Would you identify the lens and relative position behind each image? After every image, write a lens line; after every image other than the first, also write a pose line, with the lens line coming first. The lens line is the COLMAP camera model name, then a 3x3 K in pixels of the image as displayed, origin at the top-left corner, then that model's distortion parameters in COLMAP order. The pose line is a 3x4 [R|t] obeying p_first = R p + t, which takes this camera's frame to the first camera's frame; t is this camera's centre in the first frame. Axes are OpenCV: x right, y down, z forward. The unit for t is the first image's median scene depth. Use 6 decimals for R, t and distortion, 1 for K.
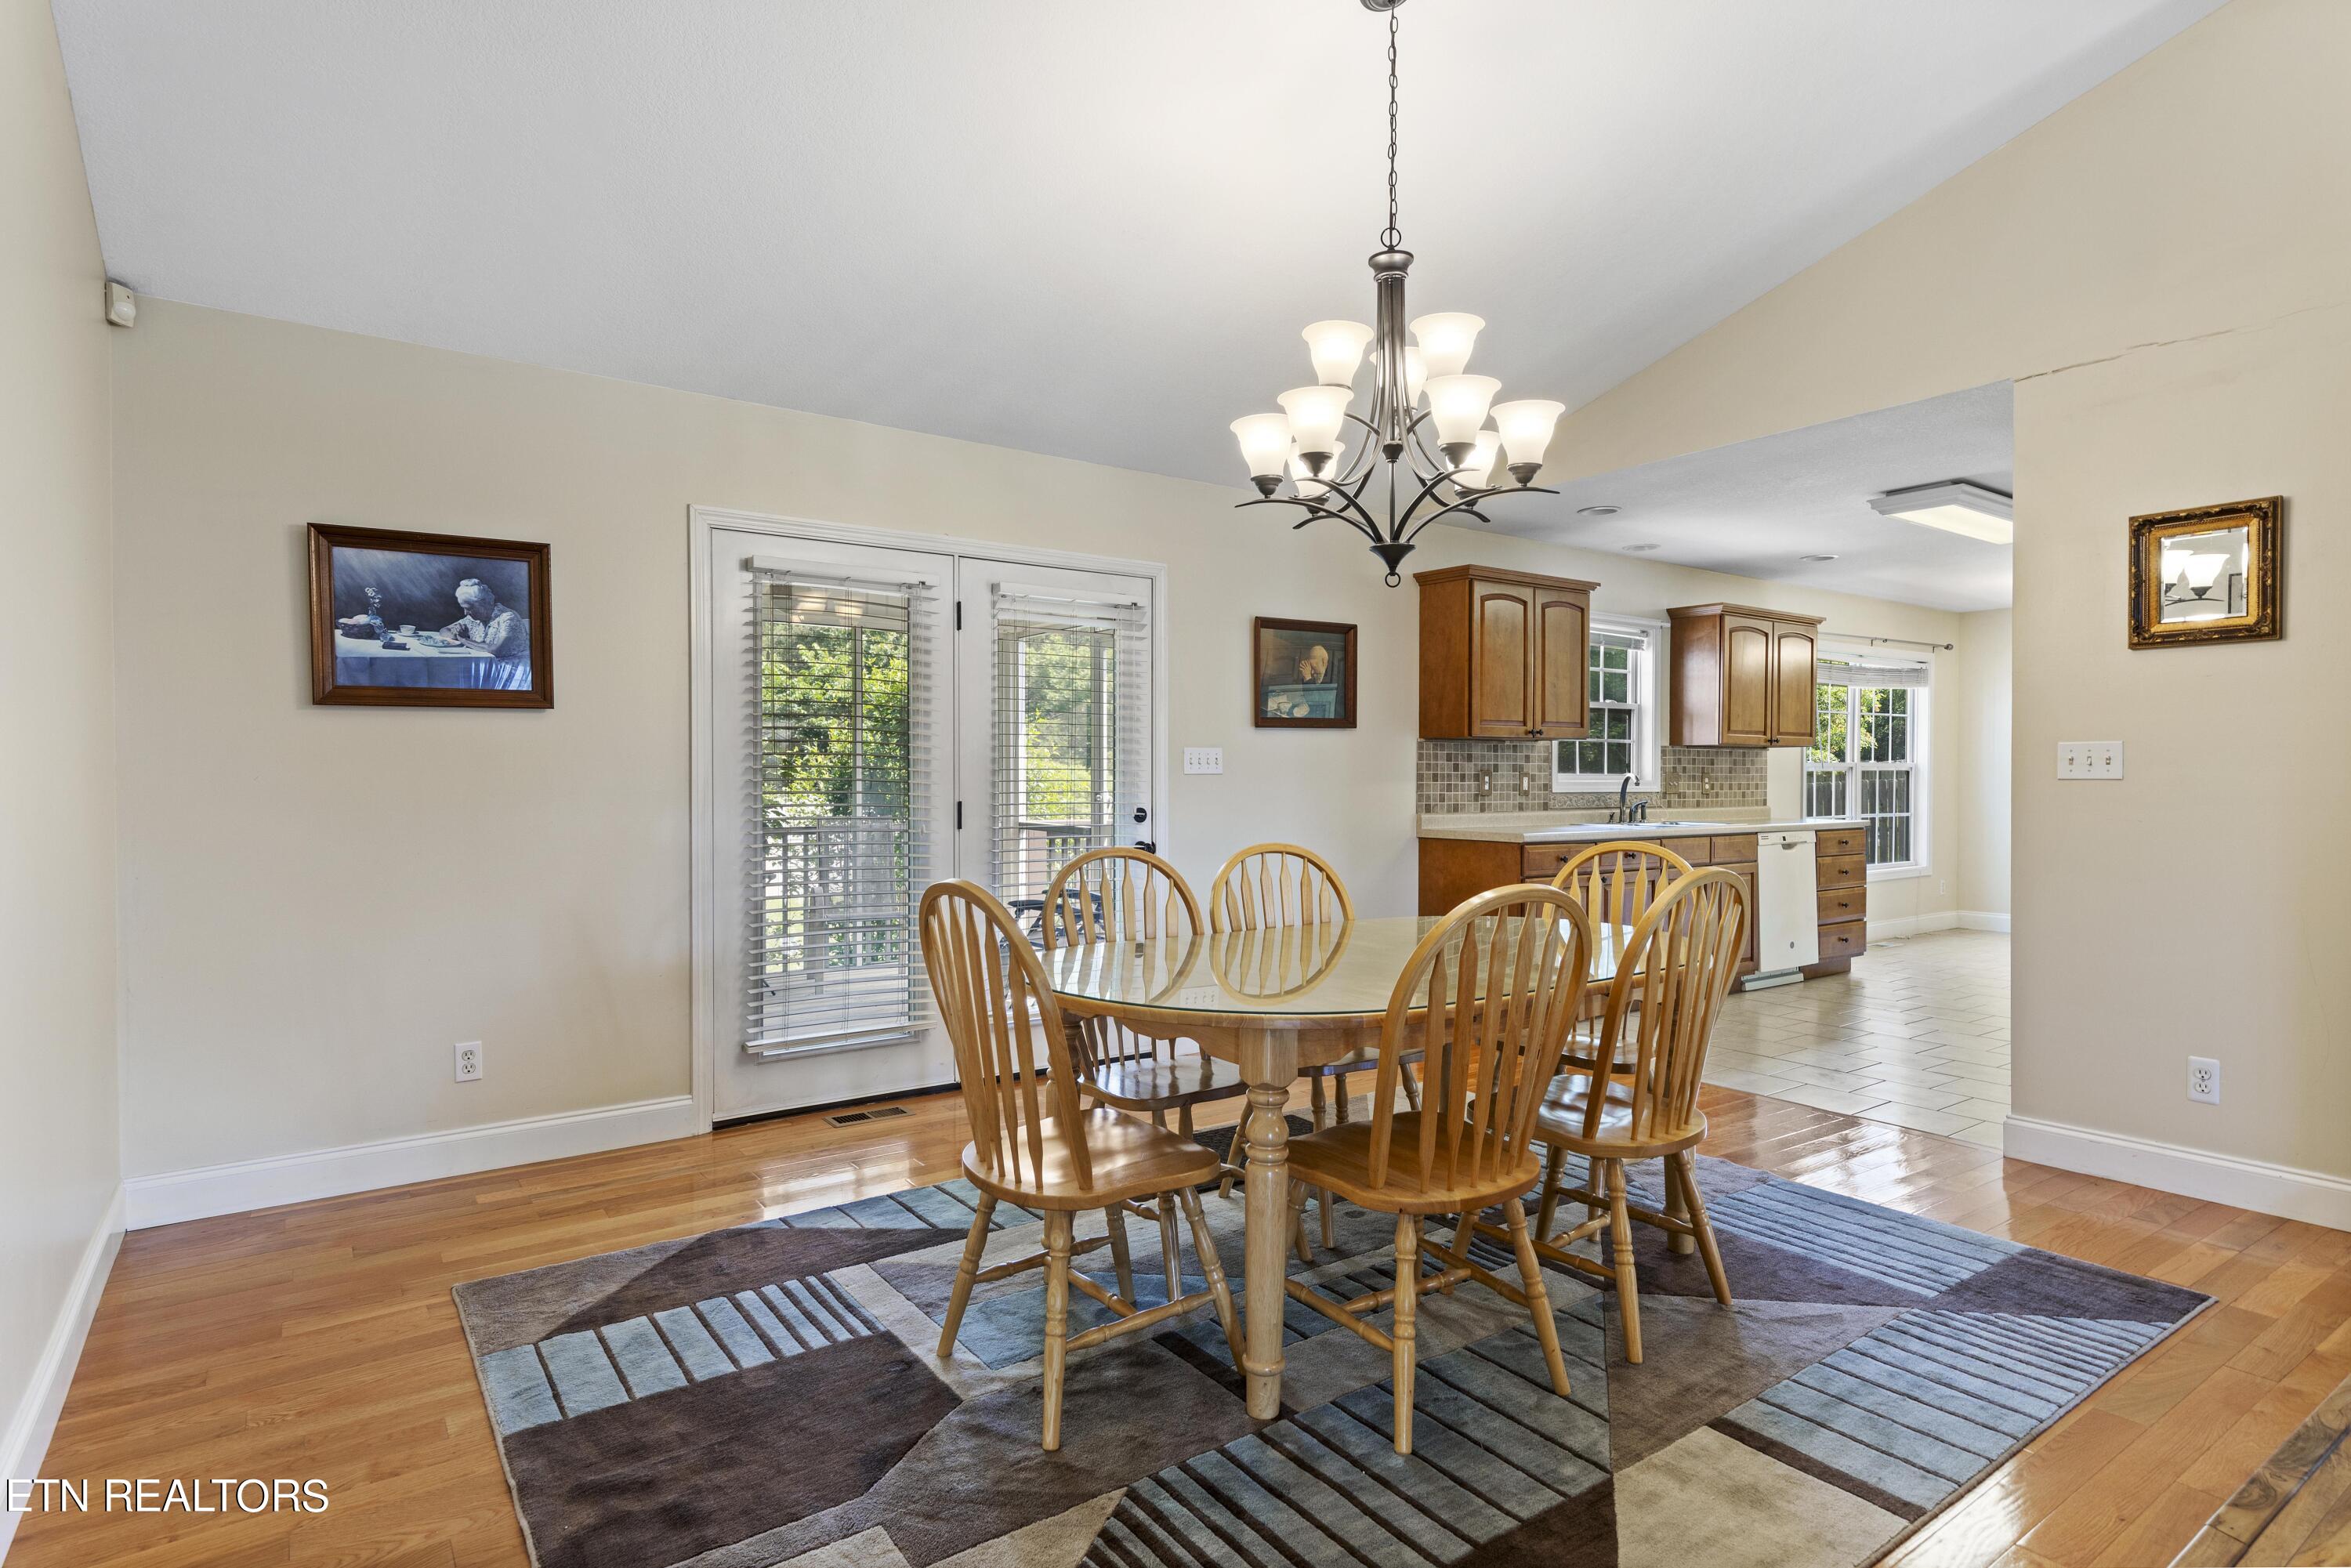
lens RADIAL K [[1204.5, 0, 1160.5], [0, 1204.5, 792.9], [0, 0, 1]] dist [-0.001057, -0.000441]
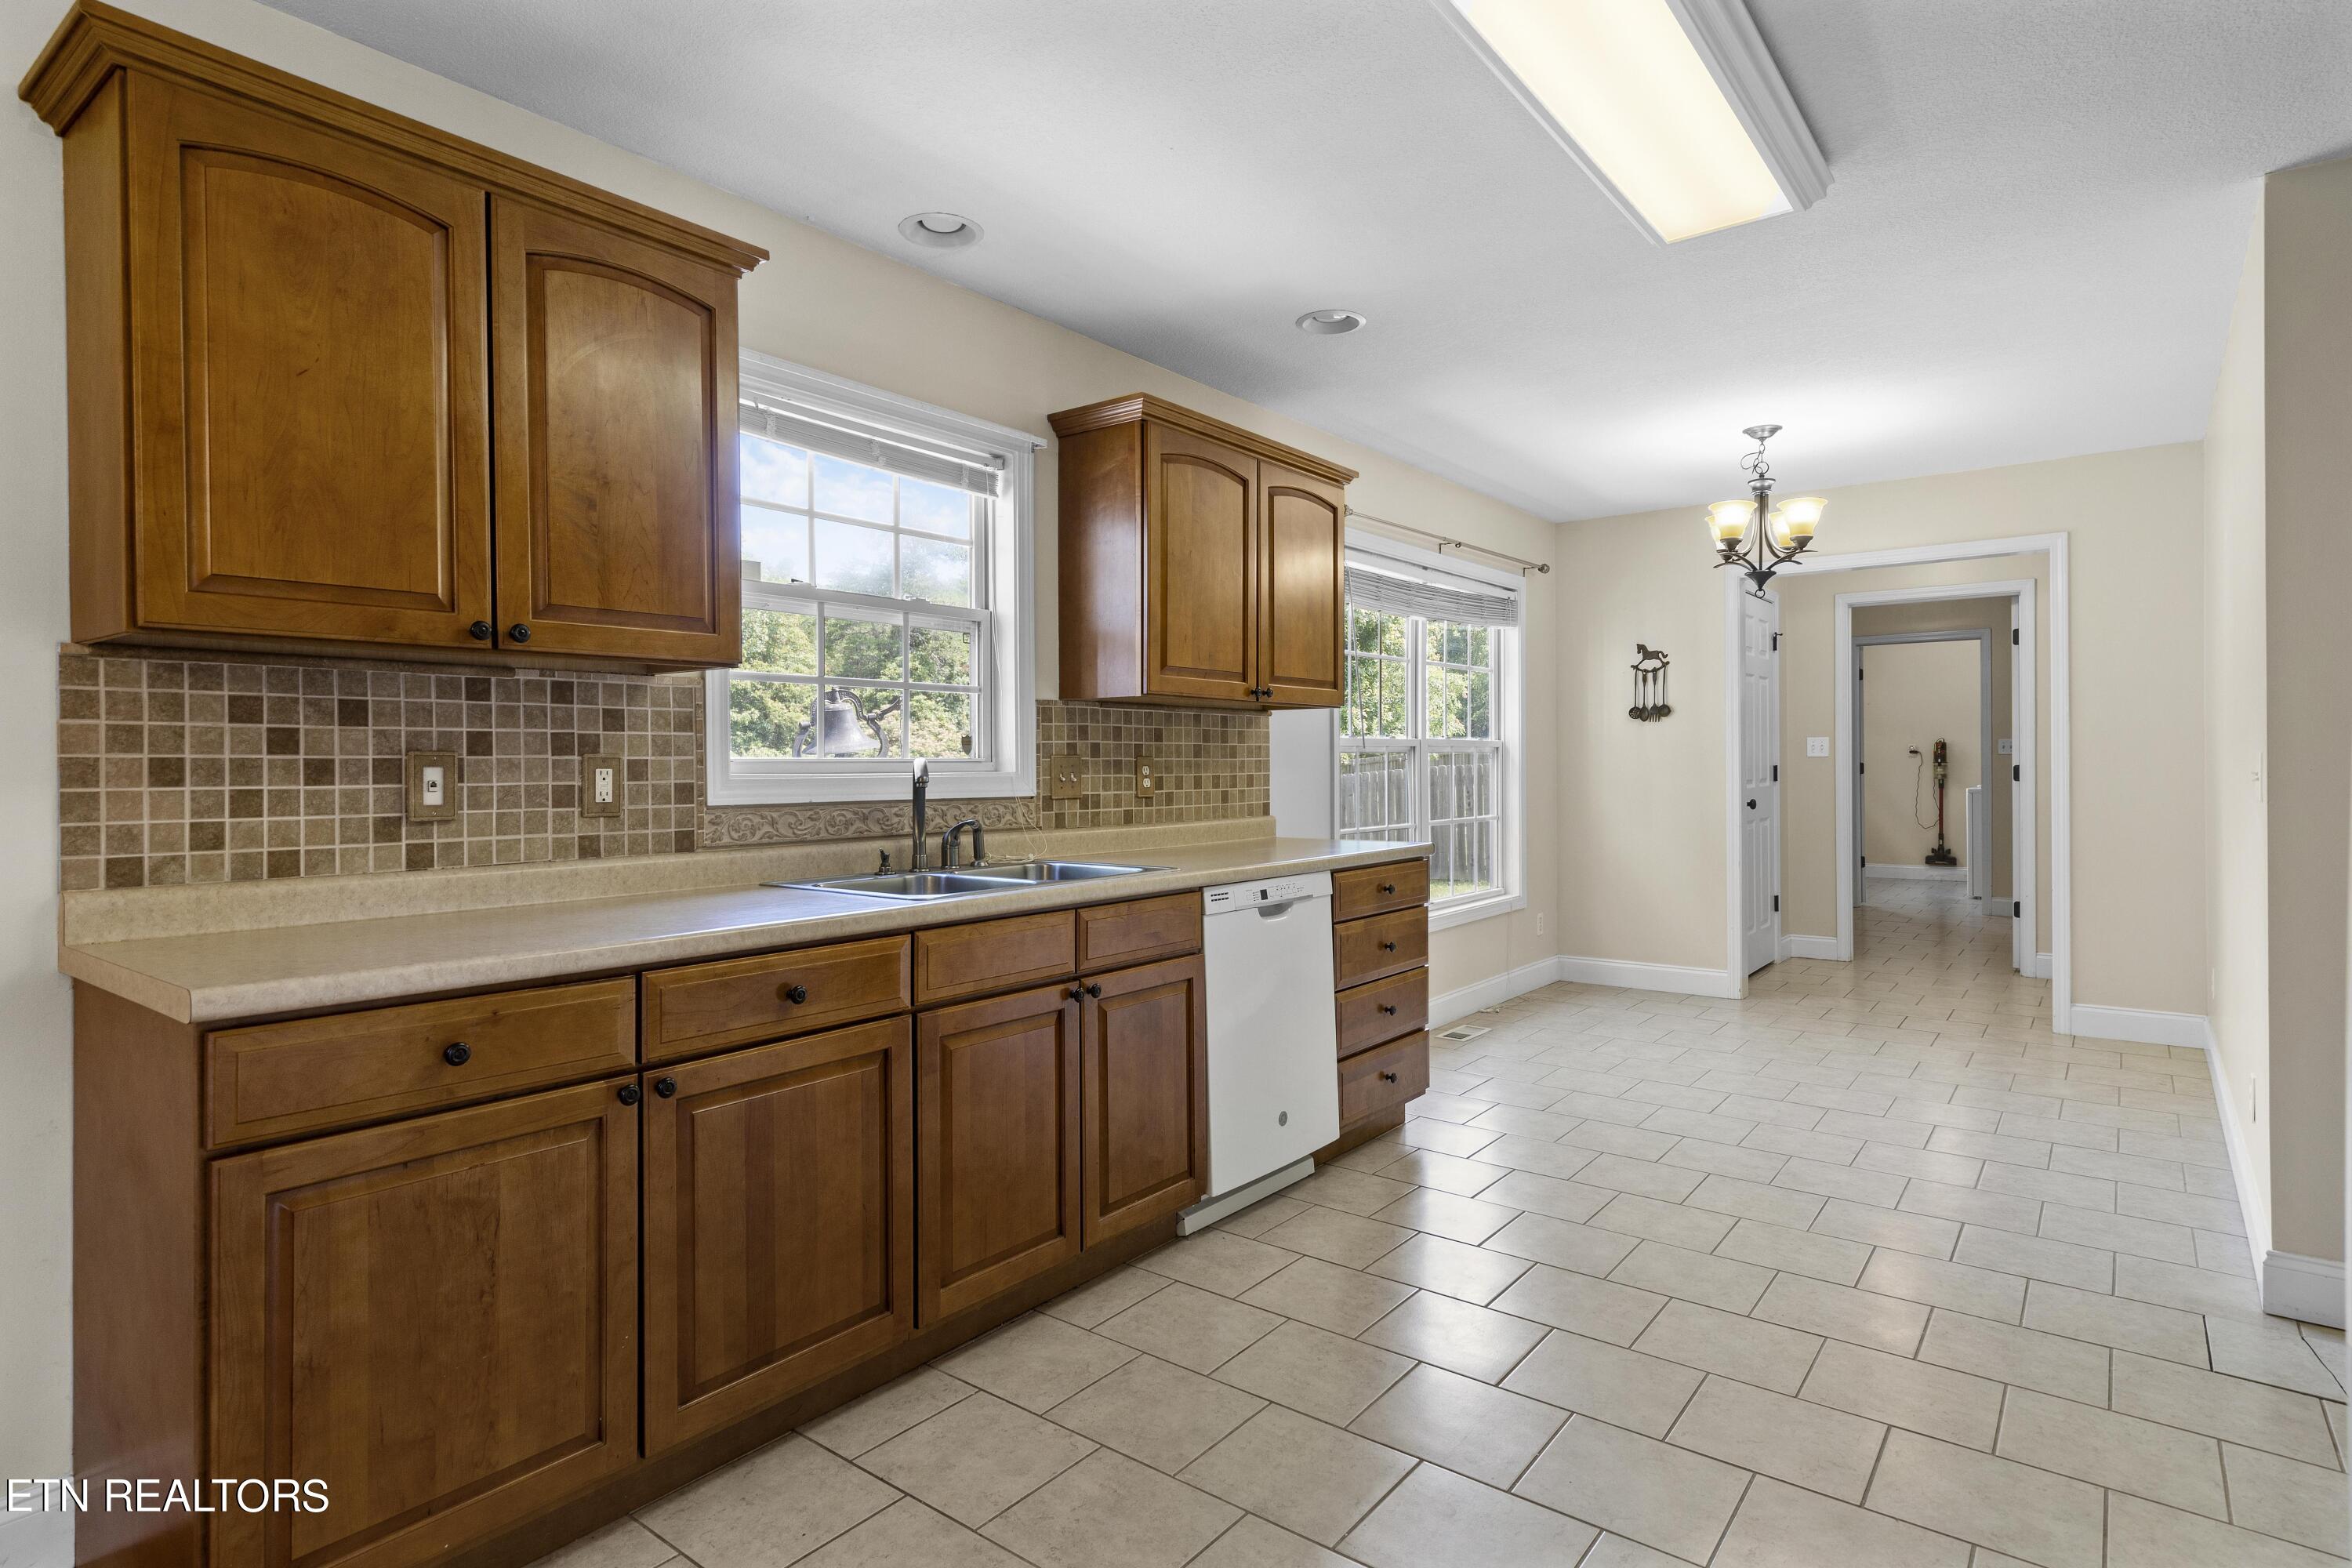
lens RADIAL K [[1223.3, 0, 1174.0], [0, 1223.3, 764.5], [0, 0, 1]] dist [0.002268, 0.000453]
pose [[0.955296, -0.005358, 0.295601, 0.354136], [0.009110, 0.999894, -0.011317, -0.008101], [-0.295509, 0.013504, 0.955244, 0.570249]]
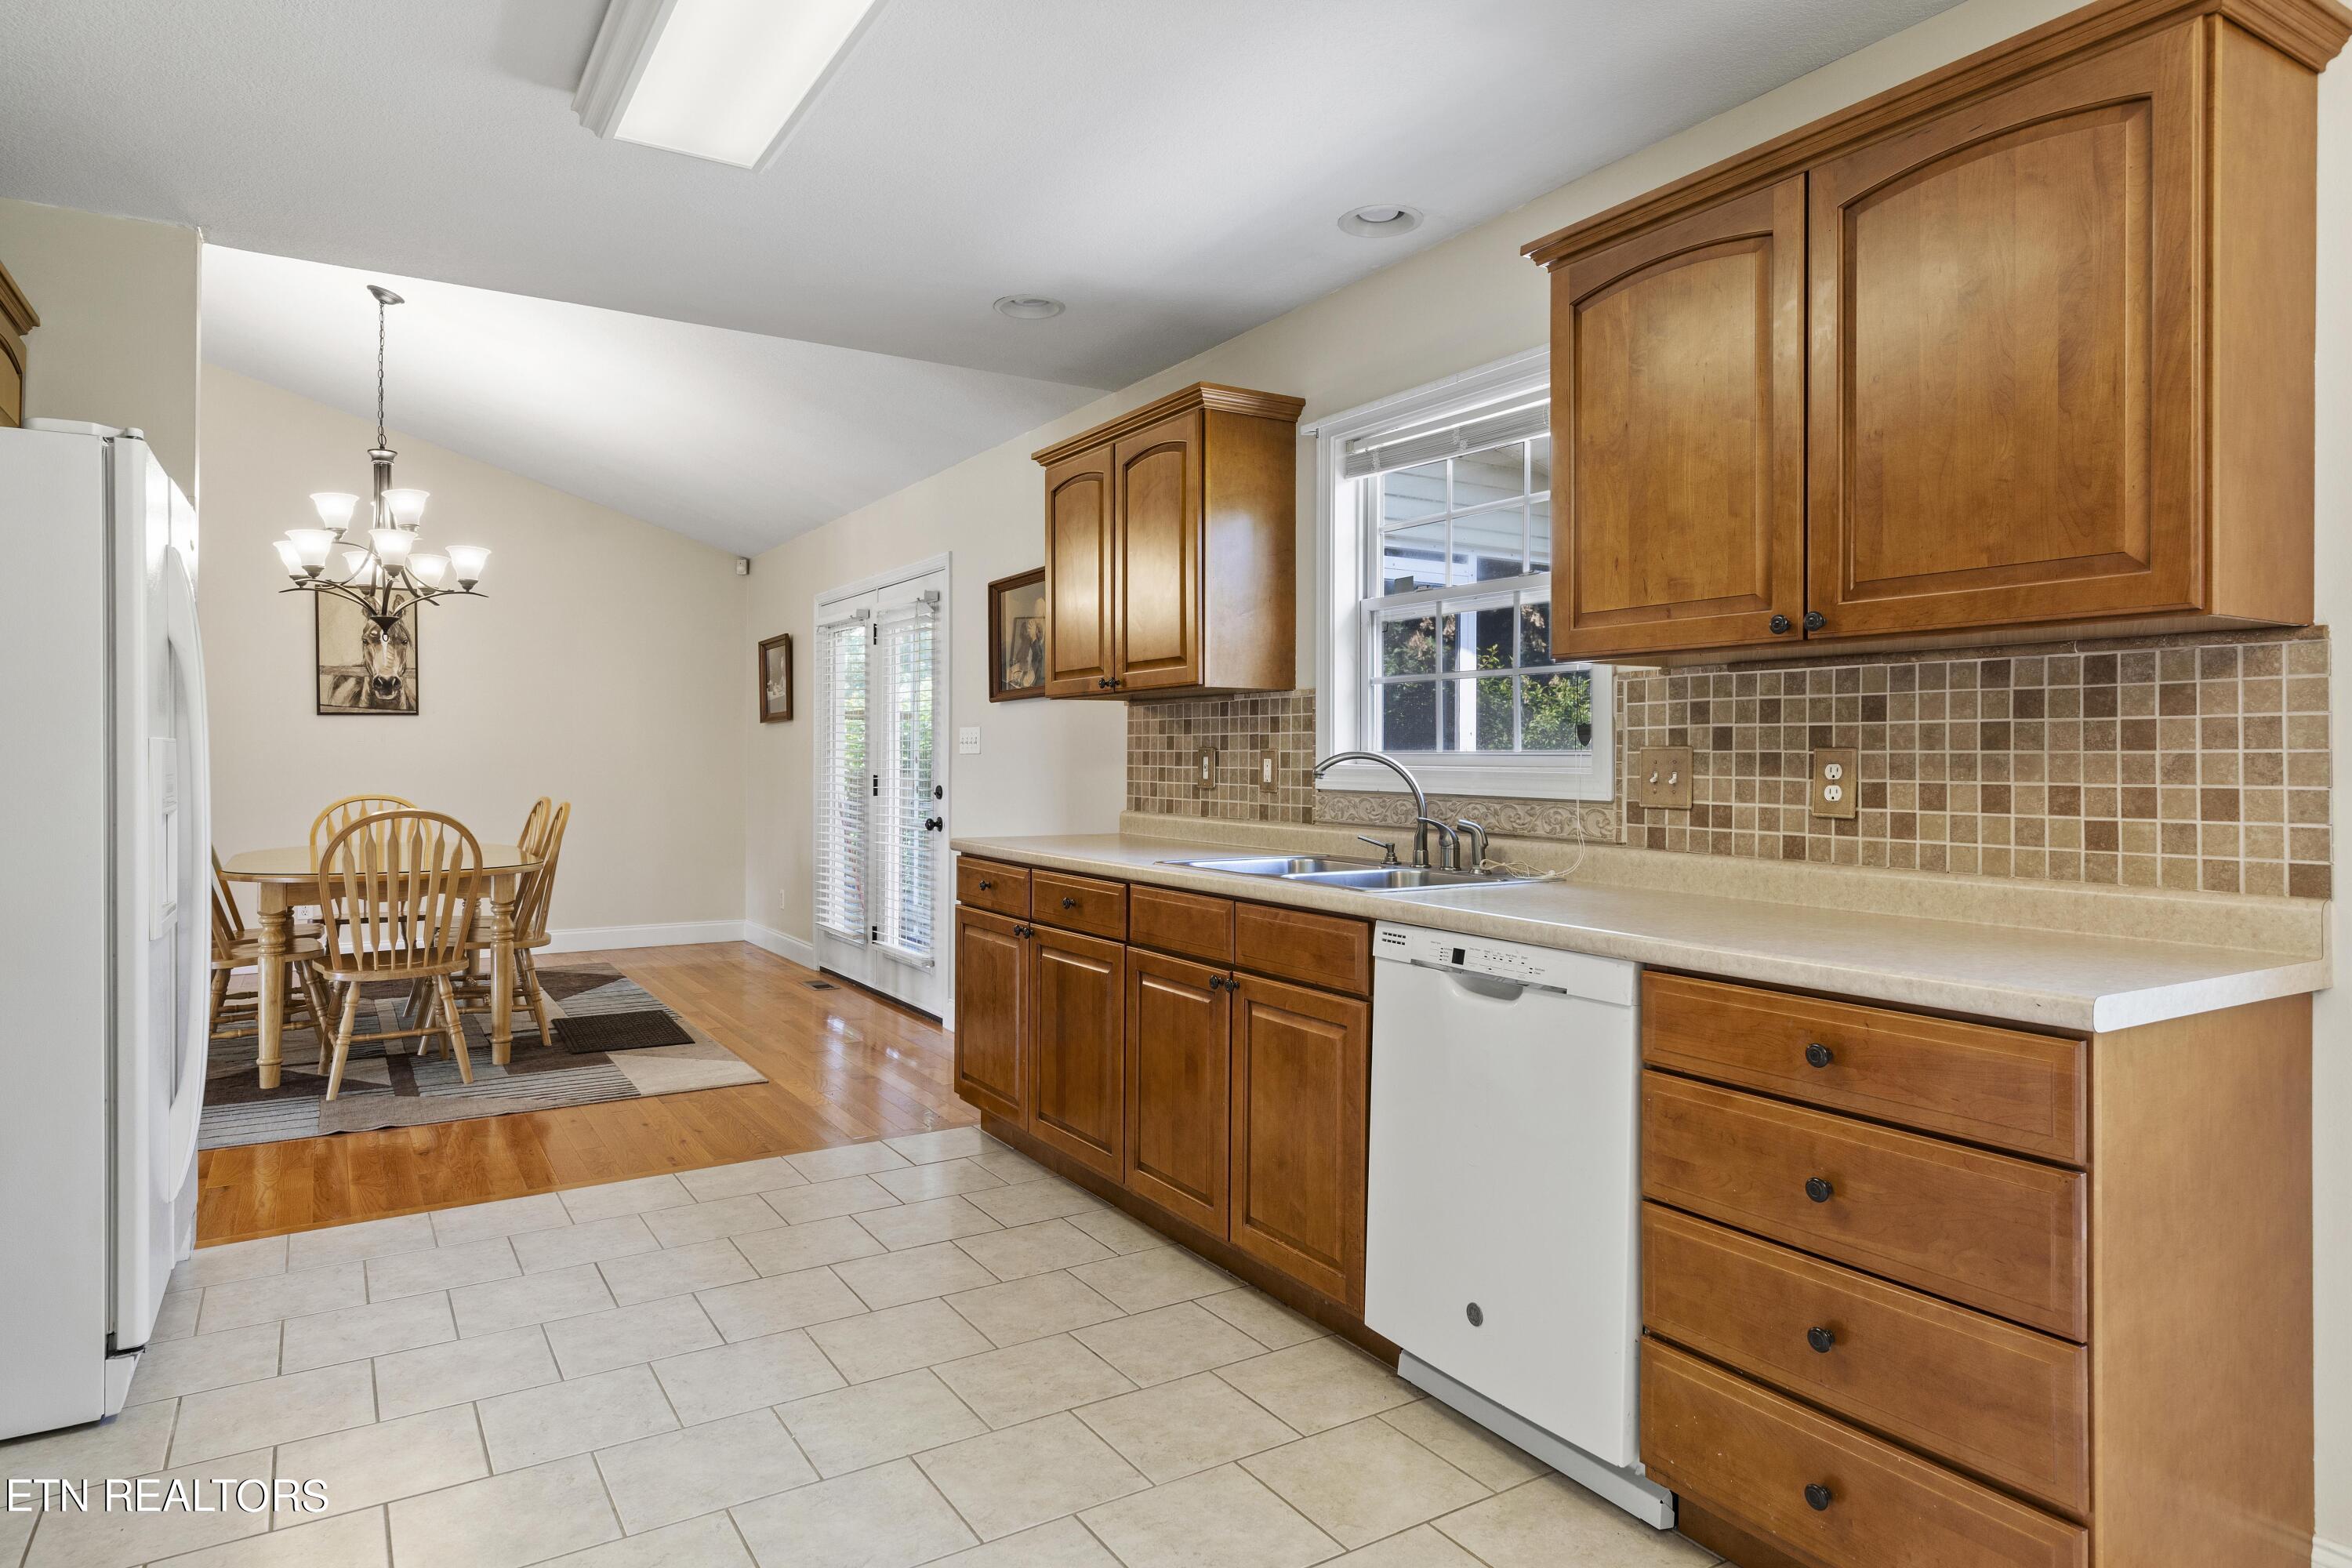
lens RADIAL K [[1359.9, 0, 1172.1], [0, 1359.9, 762.3], [0, 0, 1]] dist [-0.004622, -0.000993]
pose [[-0.054272, 0.001937, -0.998524, 0.899323], [-0.019690, 0.999802, 0.003010, -0.012095], [0.998332, 0.019824, -0.054223, 0.972949]]
